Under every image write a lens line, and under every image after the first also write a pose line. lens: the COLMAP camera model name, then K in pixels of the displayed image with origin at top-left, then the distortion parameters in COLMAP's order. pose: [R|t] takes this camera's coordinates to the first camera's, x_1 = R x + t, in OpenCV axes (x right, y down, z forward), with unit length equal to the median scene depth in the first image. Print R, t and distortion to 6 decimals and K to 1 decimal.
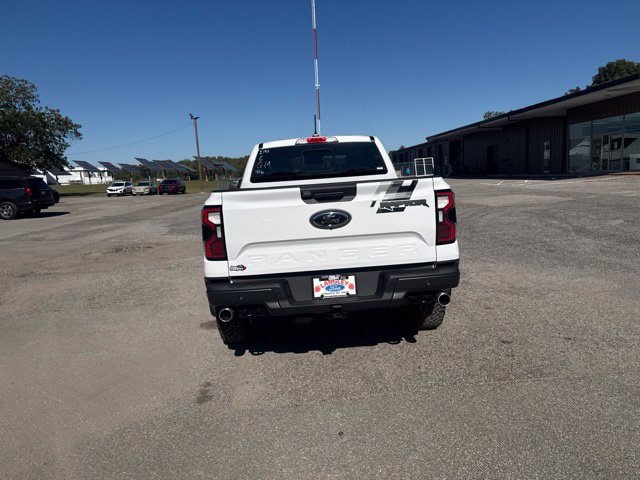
lens RADIAL K [[449.4, 0, 324.1], [0, 449.4, 240.2], [0, 0, 1]] dist [0.057740, -0.076654]
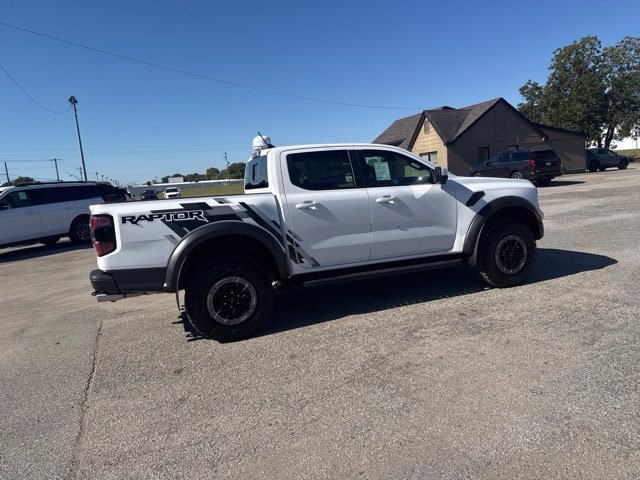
lens RADIAL K [[449.4, 0, 323.9], [0, 449.4, 240.2], [0, 0, 1]] dist [0.057740, -0.076654]
pose [[0.308012, 0.156958, -0.938346, 1.308537], [-0.074187, 0.987256, 0.140788, -0.208823], [0.948486, 0.026248, 0.315731, 0.932697]]
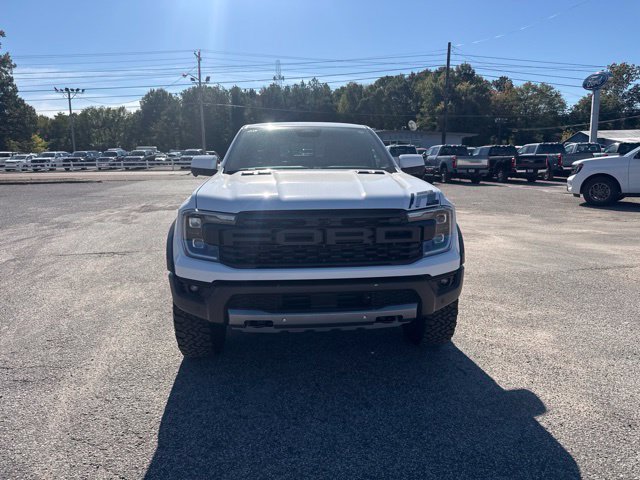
lens RADIAL K [[449.4, 0, 324.8], [0, 449.4, 240.2], [0, 0, 1]] dist [0.057740, -0.076654]
pose [[-0.996334, 0.080354, -0.029344, -0.022863], [0.067114, 0.946946, 0.314308, -0.382095], [0.053043, 0.311186, -0.948868, 2.680881]]
